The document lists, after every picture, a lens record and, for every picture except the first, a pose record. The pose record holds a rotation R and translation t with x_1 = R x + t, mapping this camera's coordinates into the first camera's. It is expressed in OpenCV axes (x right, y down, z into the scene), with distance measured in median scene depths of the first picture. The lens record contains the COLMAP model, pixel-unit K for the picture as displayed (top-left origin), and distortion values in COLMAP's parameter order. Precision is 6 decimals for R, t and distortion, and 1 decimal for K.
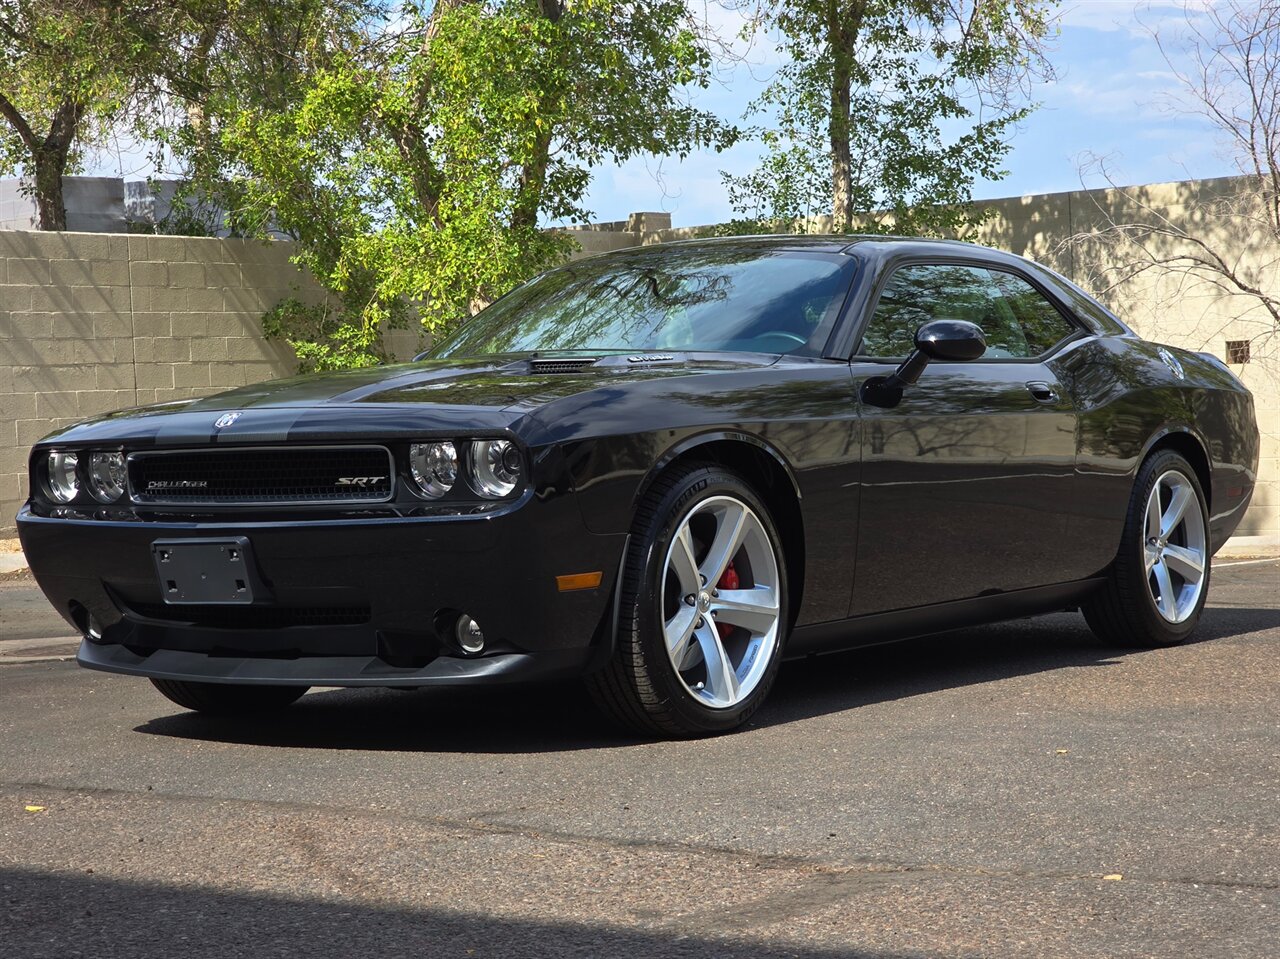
lens RADIAL K [[2459.9, 0, 633.5], [0, 2459.9, 486.3], [0, 0, 1]] dist [0.026286, 0.000000]
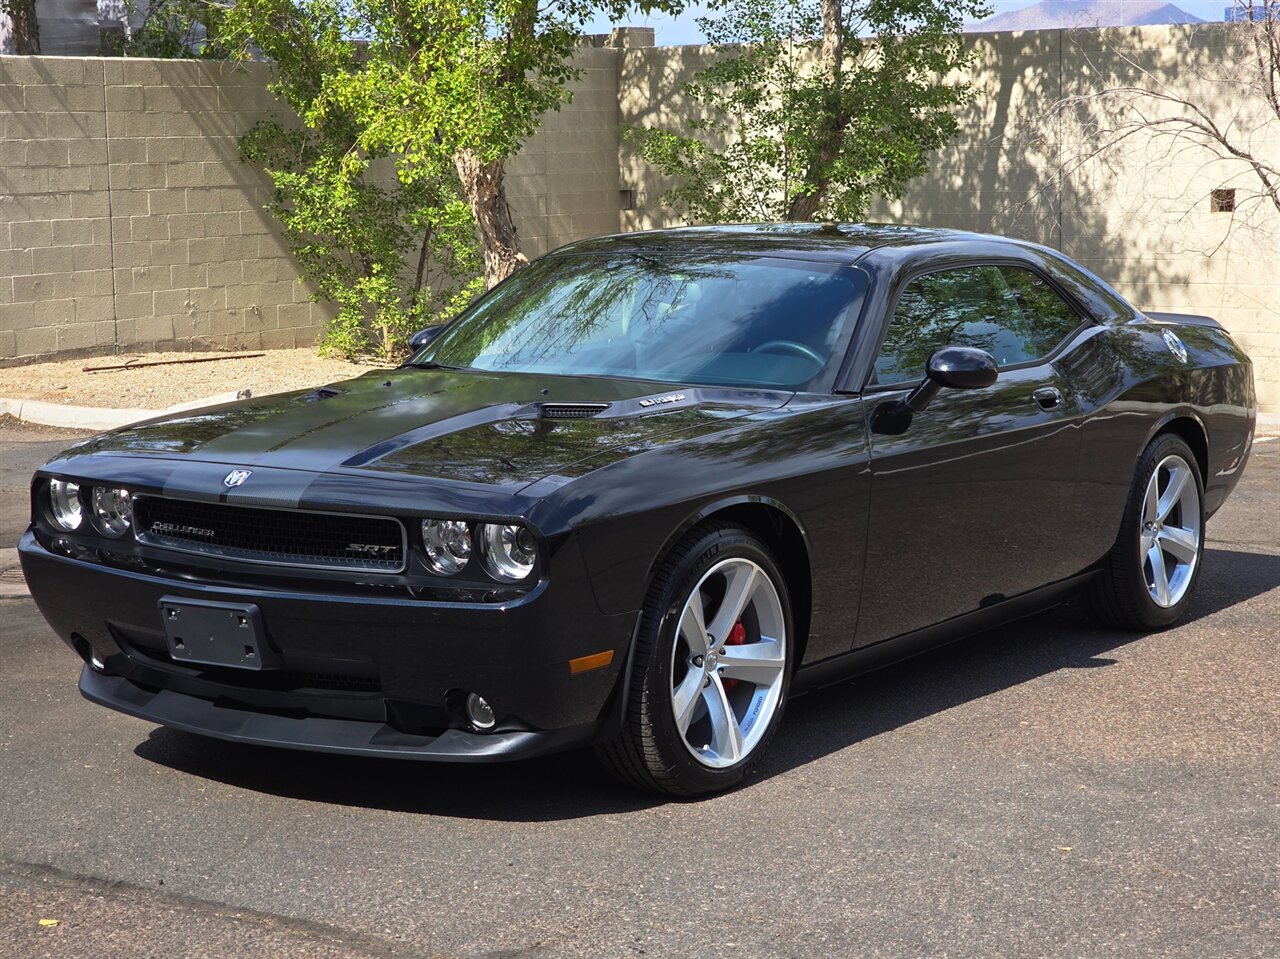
lens RADIAL K [[2459.9, 0, 645.4], [0, 2459.9, 482.5], [0, 0, 1]] dist [0.026286, 0.000000]
pose [[0.999466, 0.024446, 0.021680, -0.020437], [-0.026578, 0.994199, 0.104225, -0.121283], [-0.019006, -0.104746, 0.994317, 0.013149]]
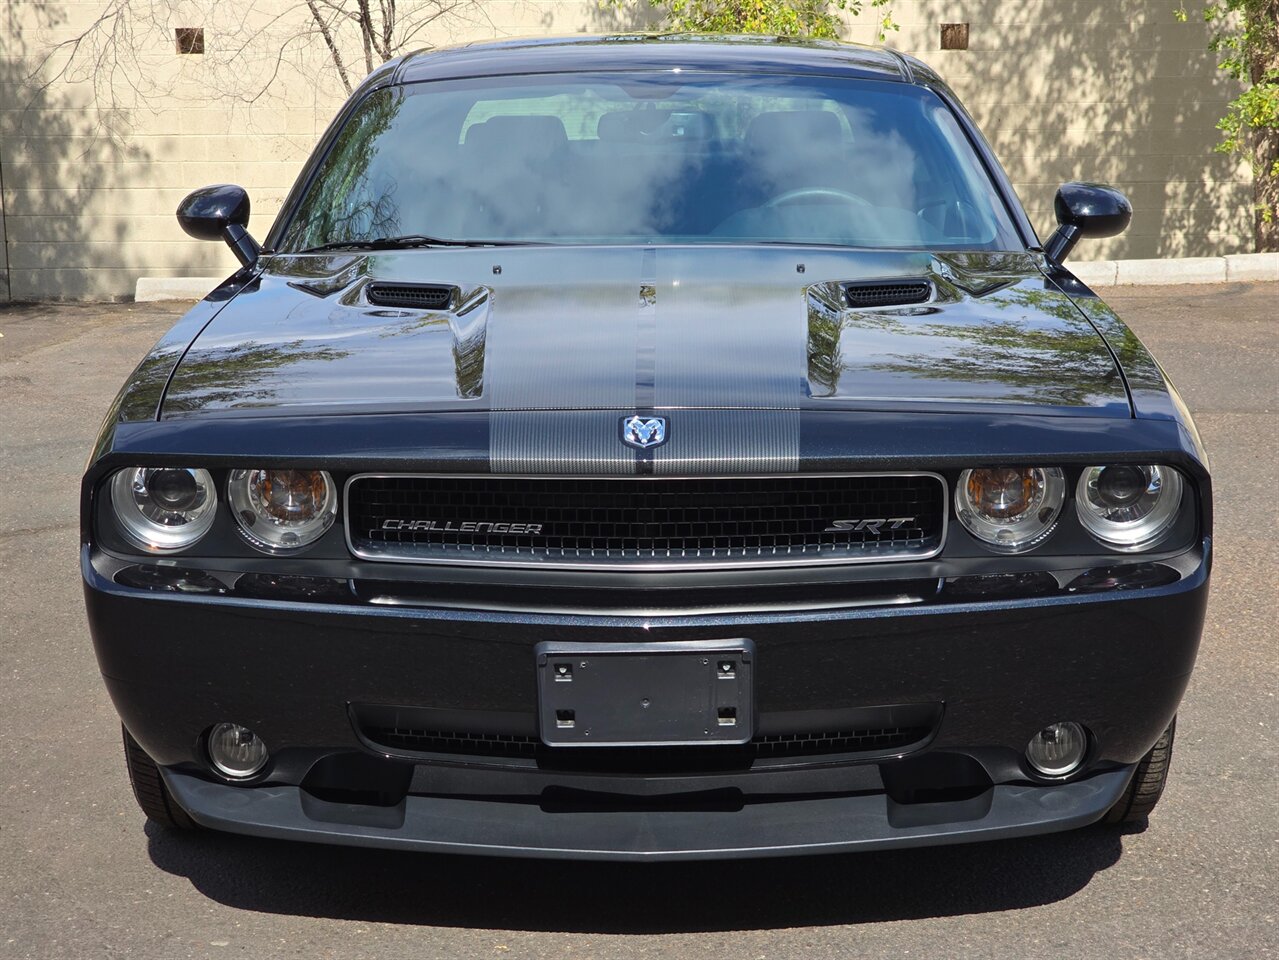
lens RADIAL K [[2458.0, 0, 643.5], [0, 2458.0, 470.8], [0, 0, 1]] dist [0.026286, 0.000000]
pose [[0.818033, -0.068772, 0.571044, -0.461387], [-0.009796, 0.991016, 0.133384, -0.088352], [-0.575087, -0.114707, 0.810010, 0.476413]]
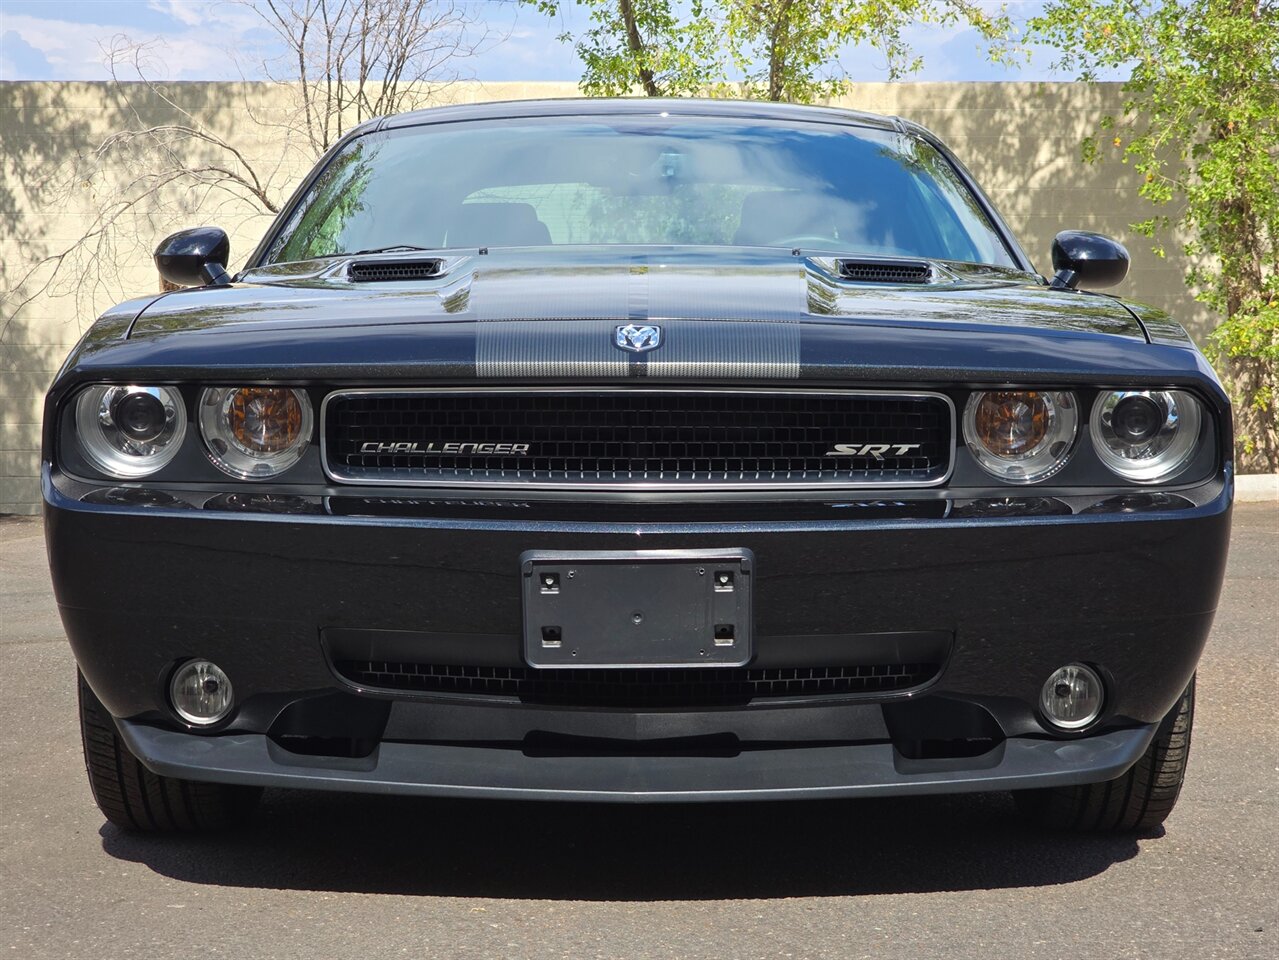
lens RADIAL K [[2458.0, 0, 635.0], [0, 2458.0, 477.7], [0, 0, 1]] dist [0.026286, 0.000000]
pose [[0.814425, 0.005860, 0.580239, -0.451030], [-0.018070, 0.999720, 0.015267, -0.003140], [-0.579988, -0.022919, 0.814303, 0.495591]]
